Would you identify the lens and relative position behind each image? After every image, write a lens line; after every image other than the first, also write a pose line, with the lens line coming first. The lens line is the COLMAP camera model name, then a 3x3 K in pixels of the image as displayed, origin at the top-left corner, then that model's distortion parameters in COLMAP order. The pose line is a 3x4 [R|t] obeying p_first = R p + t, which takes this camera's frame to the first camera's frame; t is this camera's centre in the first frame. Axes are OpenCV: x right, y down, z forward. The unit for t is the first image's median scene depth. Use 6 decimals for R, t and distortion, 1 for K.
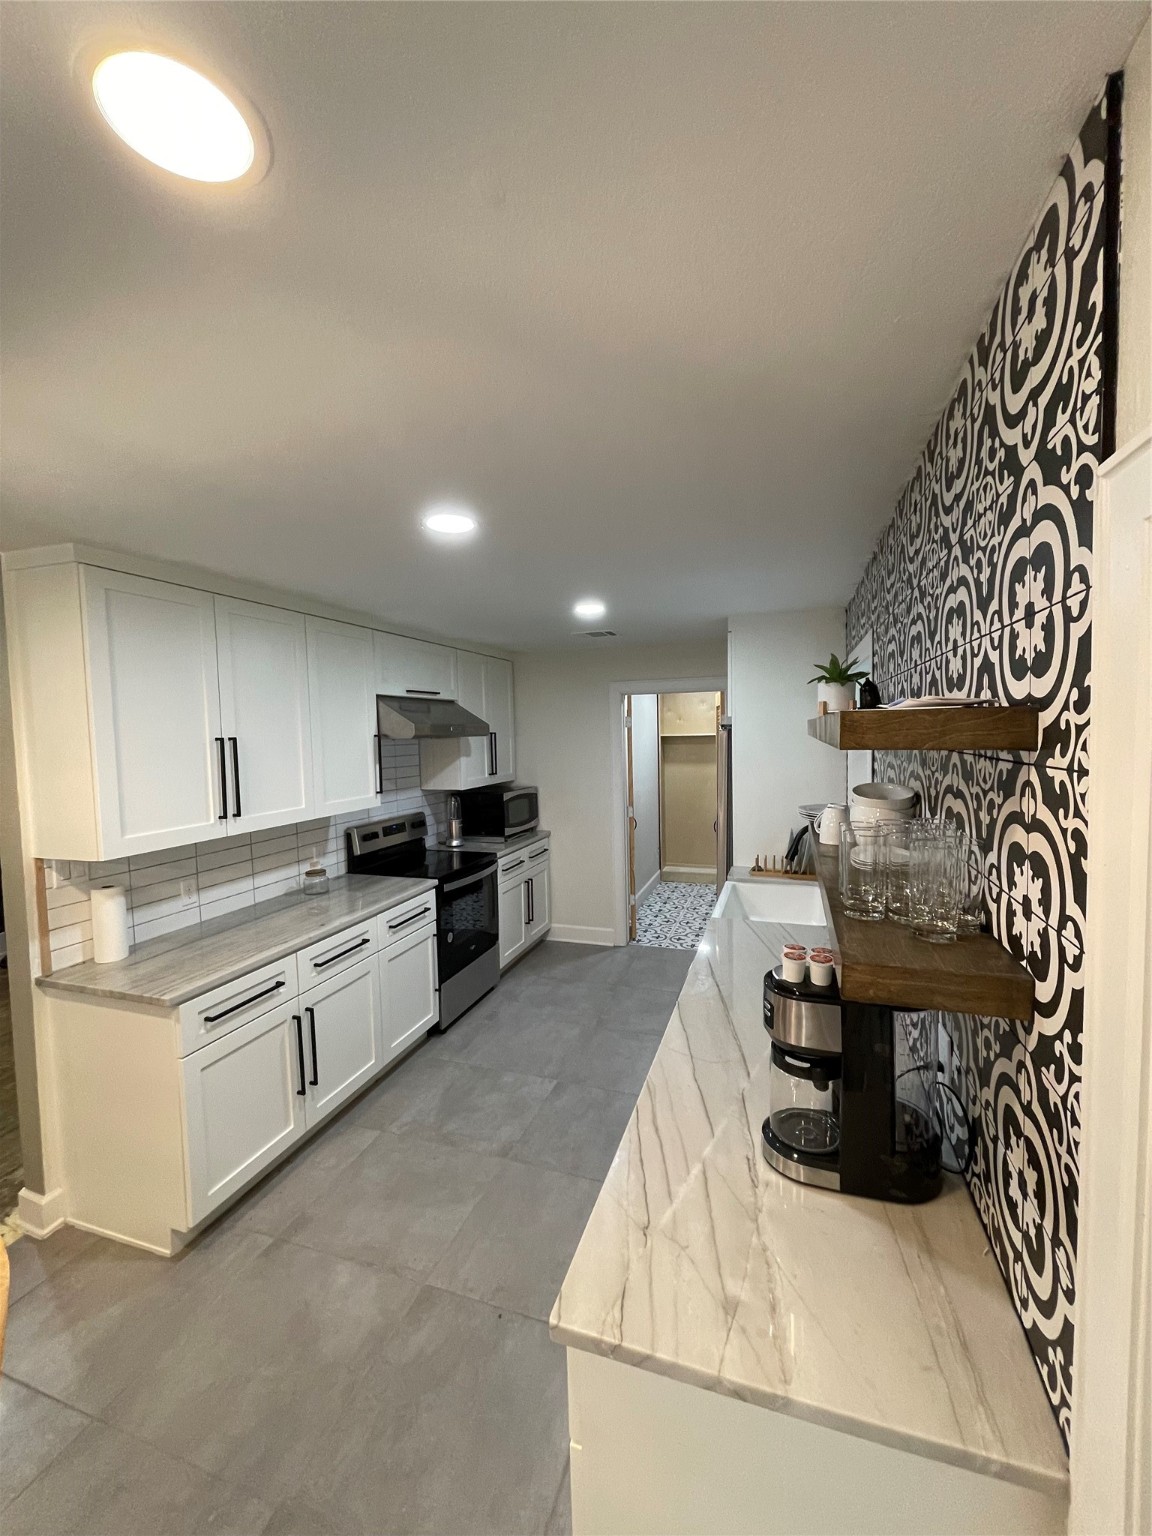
lens RADIAL K [[620.7, 0, 574.2], [0, 620.7, 763.8], [0, 0, 1]] dist [-0.008508, -0.000711]
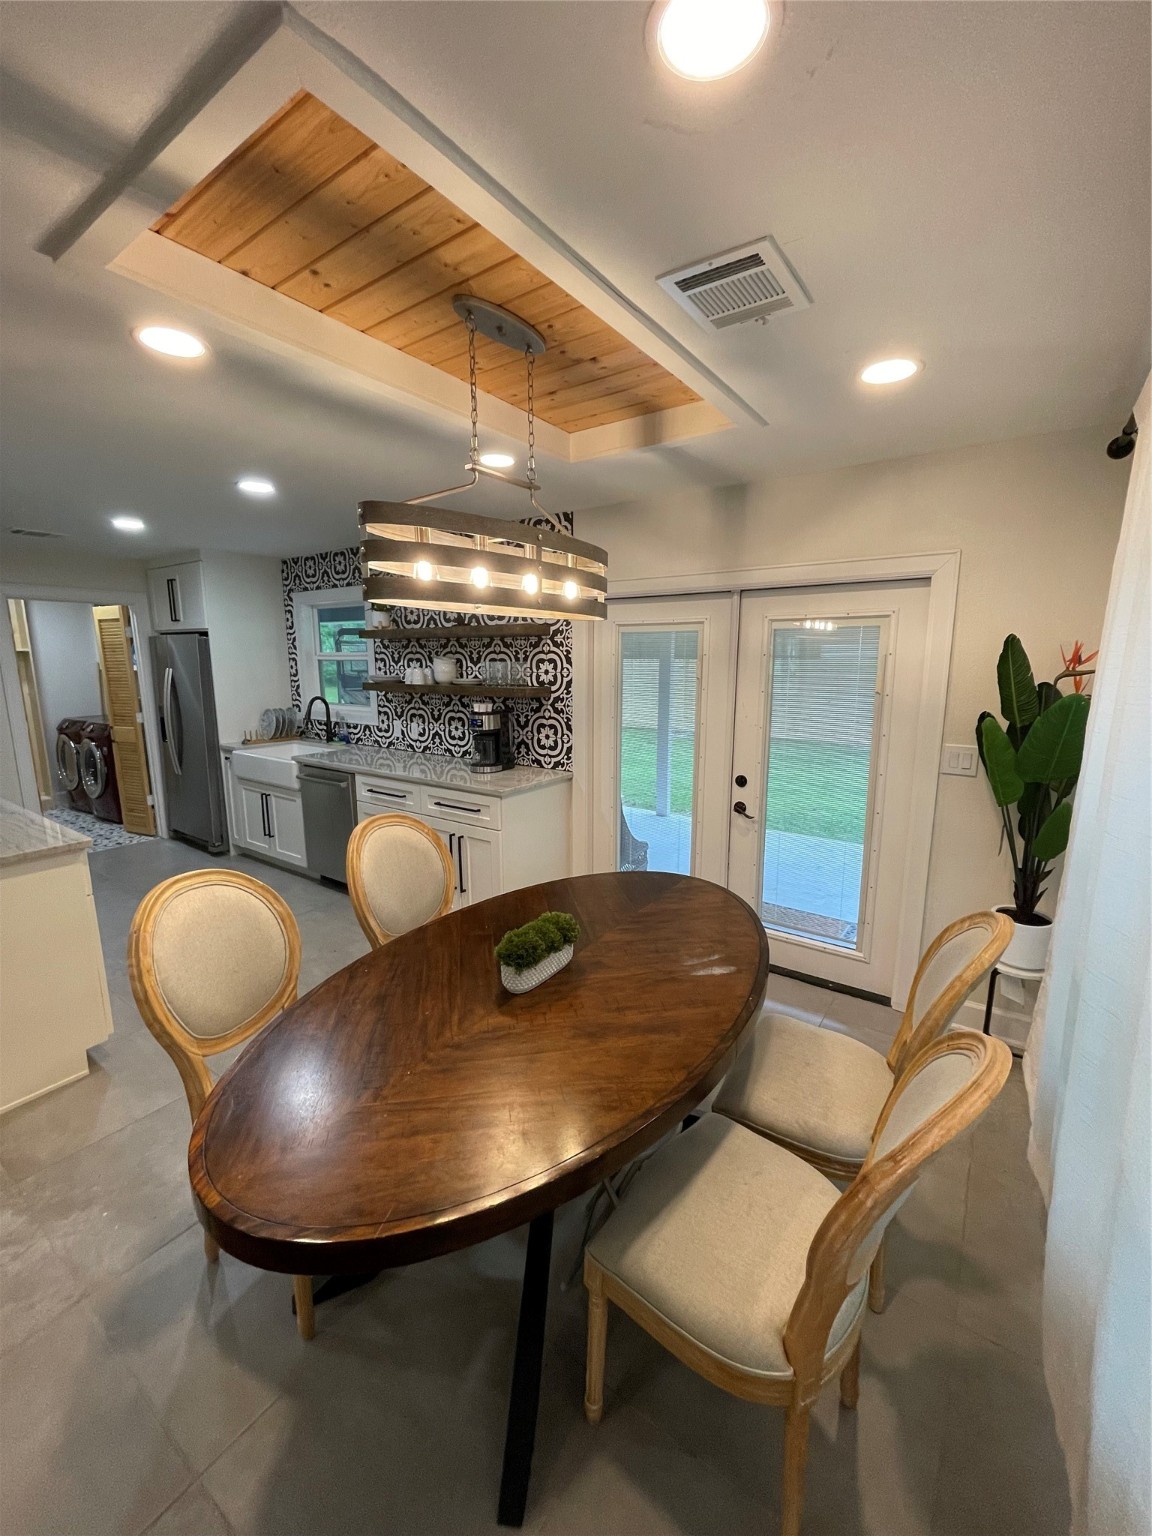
lens RADIAL K [[620.7, 0, 581.3], [0, 620.7, 768.0], [0, 0, 1]] dist [-0.008508, -0.000711]
pose [[0.285405, -0.147635, 0.946968, -3.580938], [0.047391, 0.989030, 0.139909, 0.310295], [-0.957235, 0.004947, 0.289271, -0.529462]]
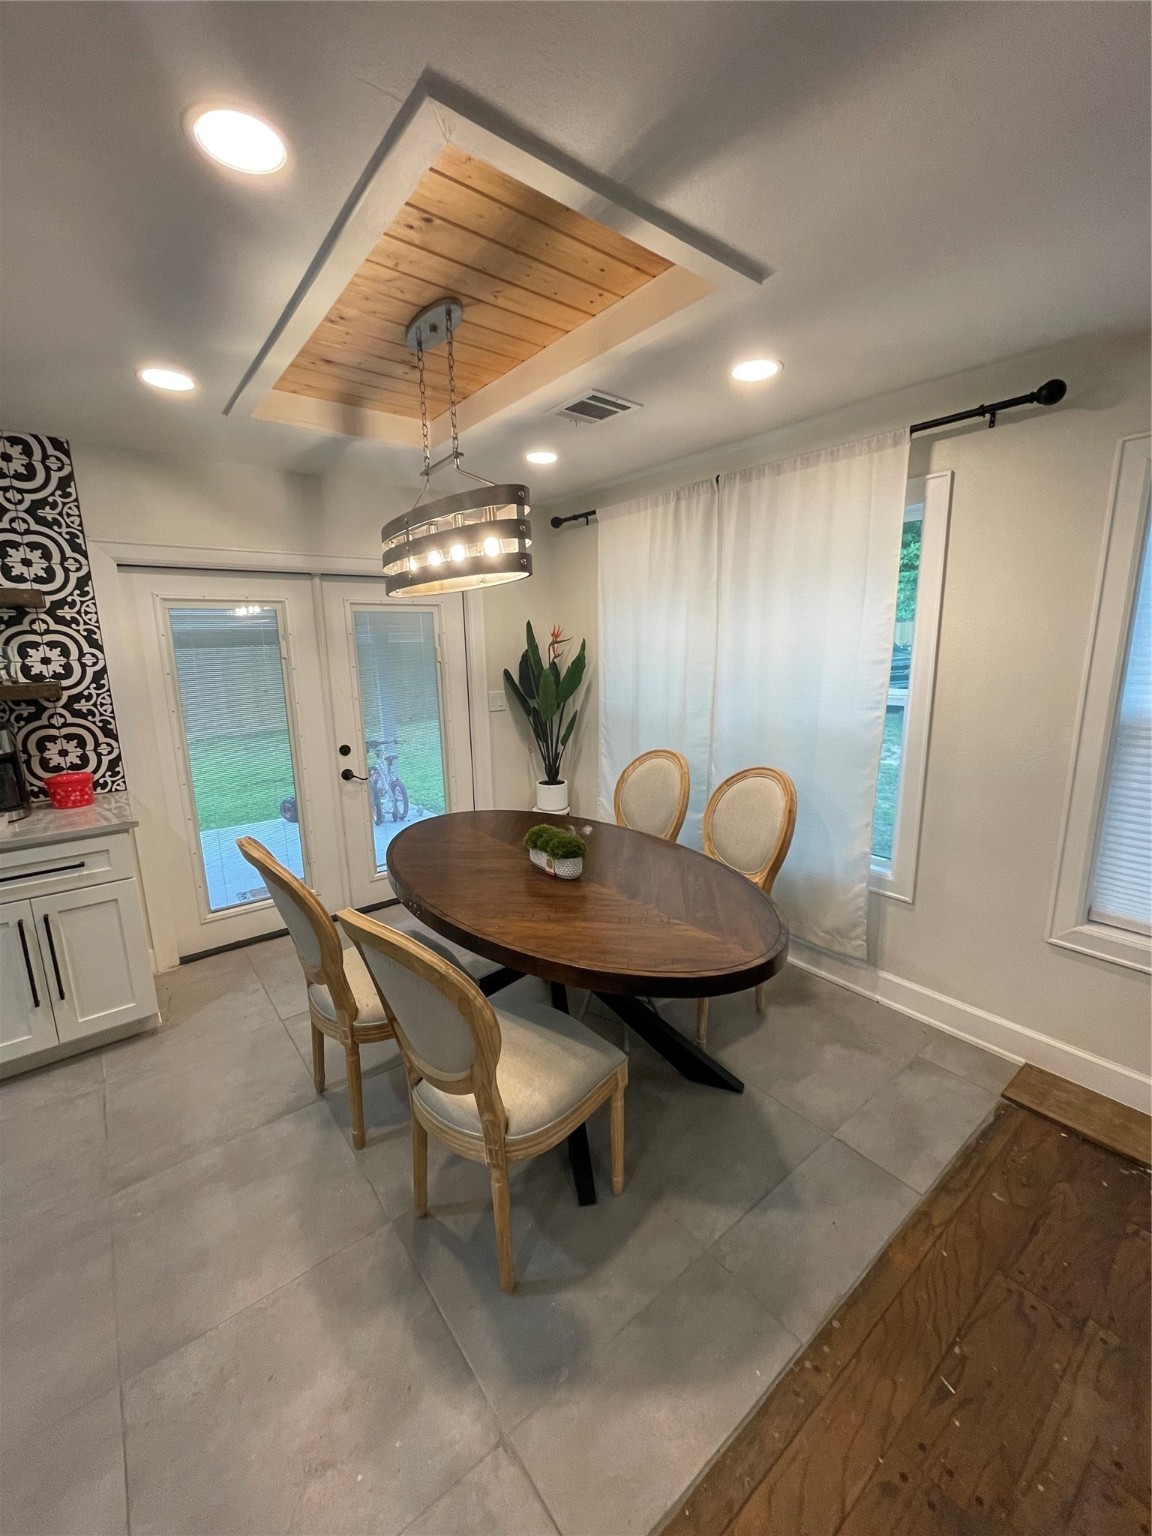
lens RADIAL K [[620.7, 0, 585.2], [0, 620.7, 771.9], [0, 0, 1]] dist [-0.008508, -0.000711]
pose [[-0.842980, -0.076043, 0.532543, -3.292411], [0.064581, 0.968493, 0.240520, 0.209434], [-0.534054, 0.237145, -0.811510, 2.245391]]
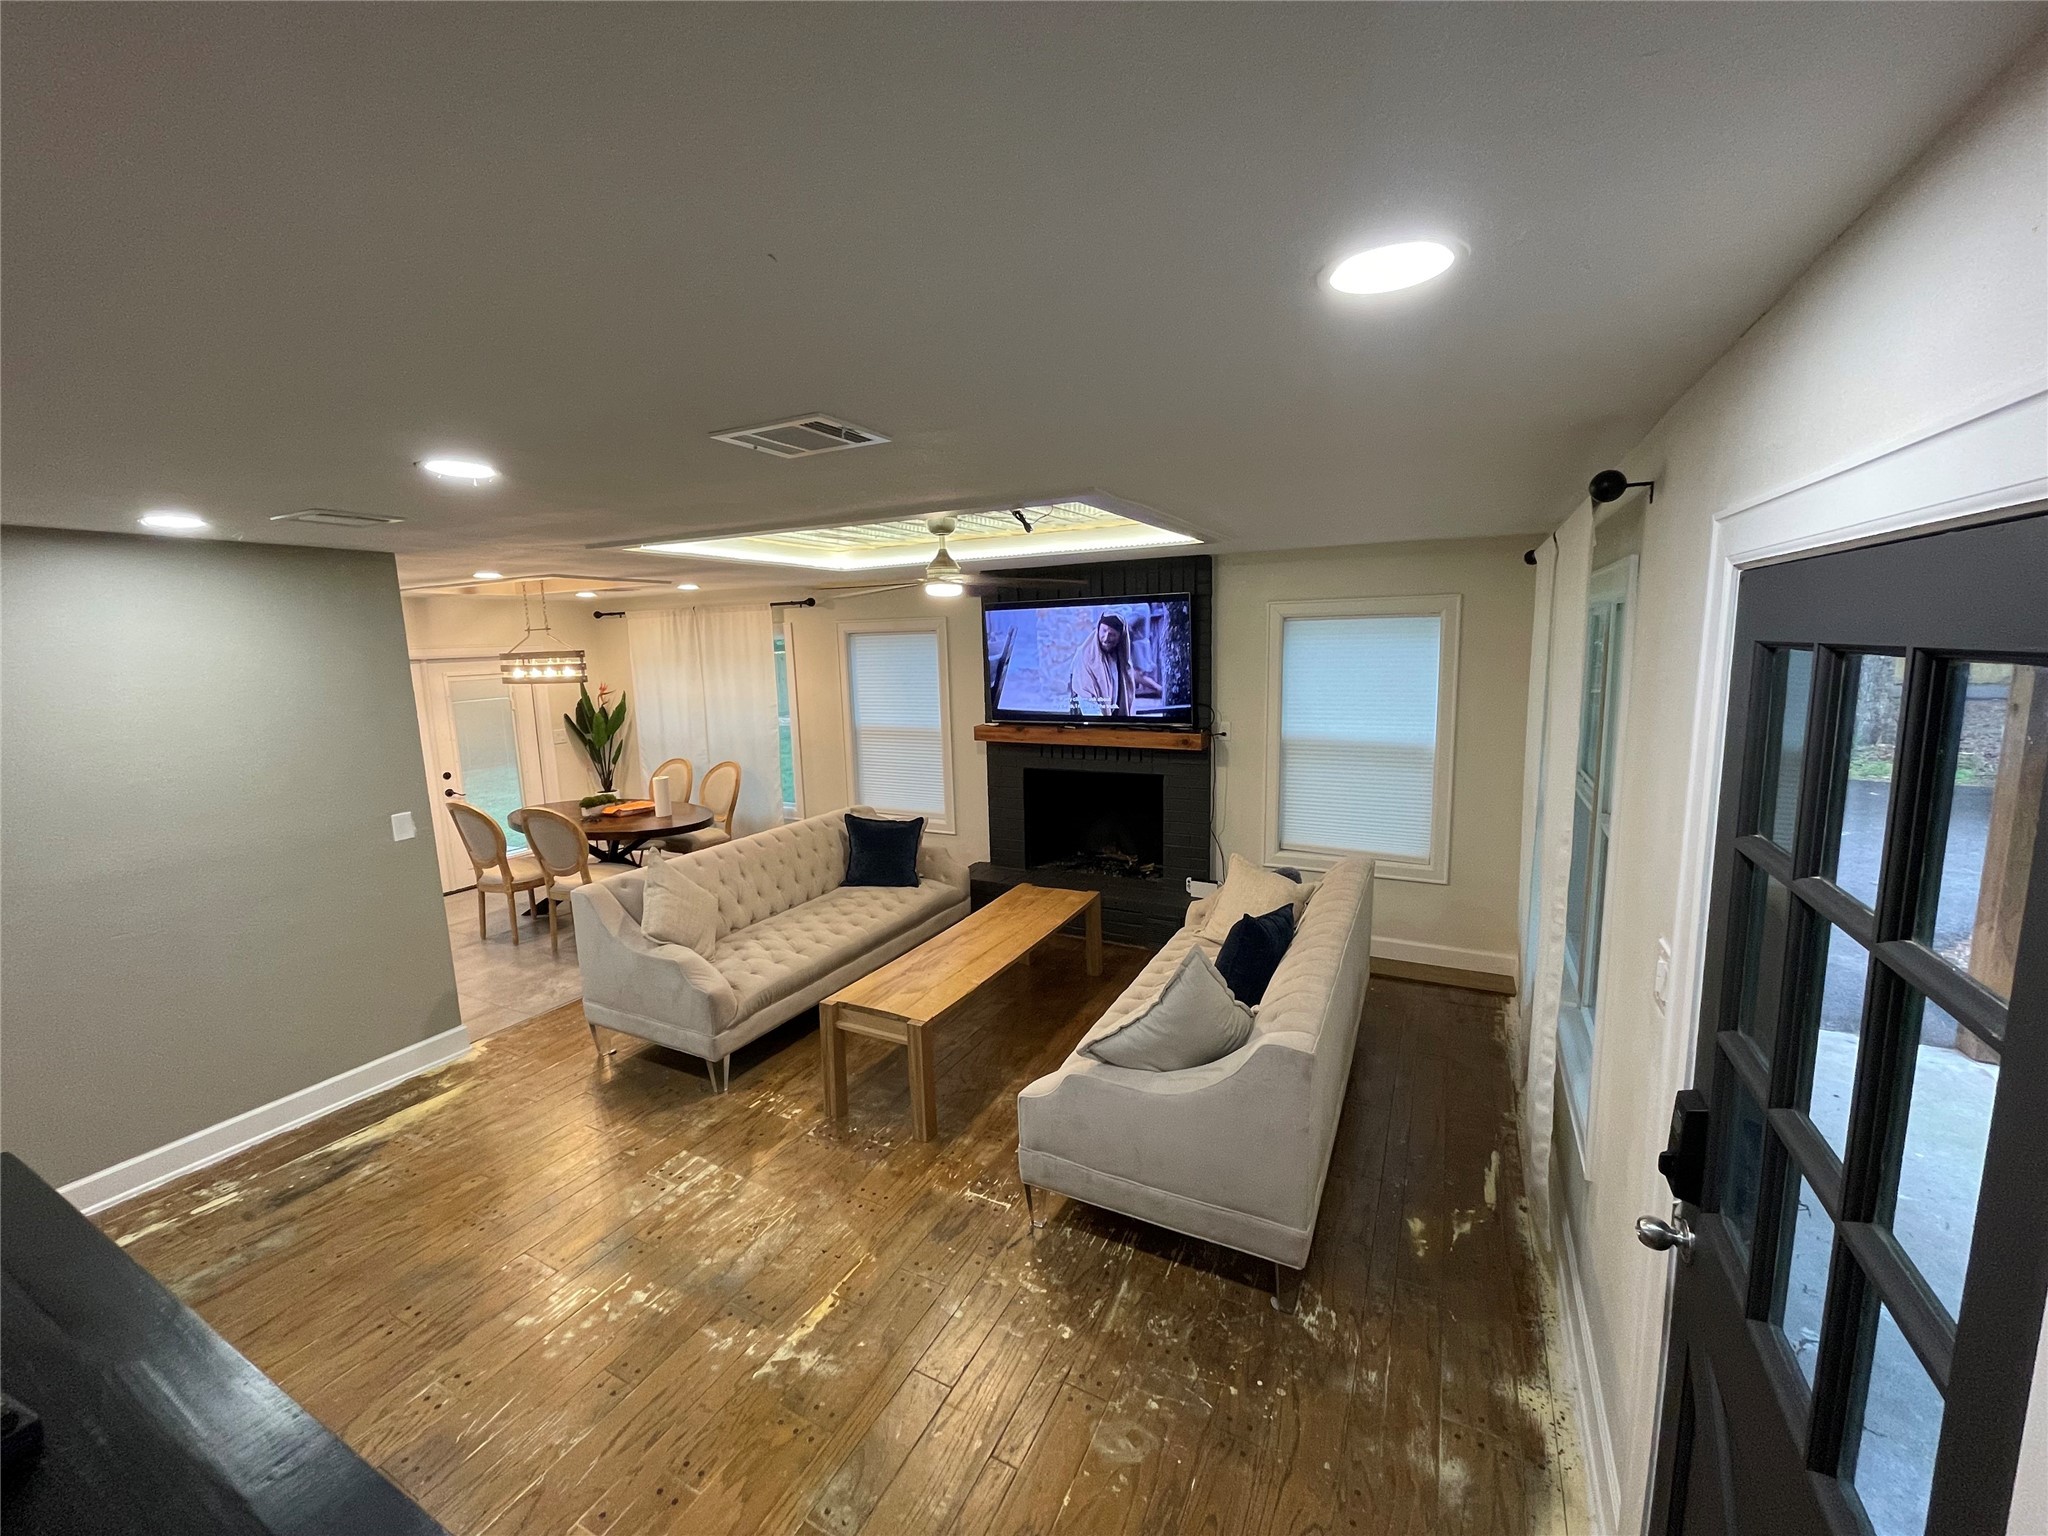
lens RADIAL K [[827.6, 0, 1025.1], [0, 827.6, 757.3], [0, 0, 1]] dist [-0.008508, -0.000711]
pose [[-0.987264, 0.028611, 0.156496, -6.635392], [0.059294, 0.978993, 0.195080, -0.463427], [-0.147627, 0.201875, -0.968221, 6.737306]]
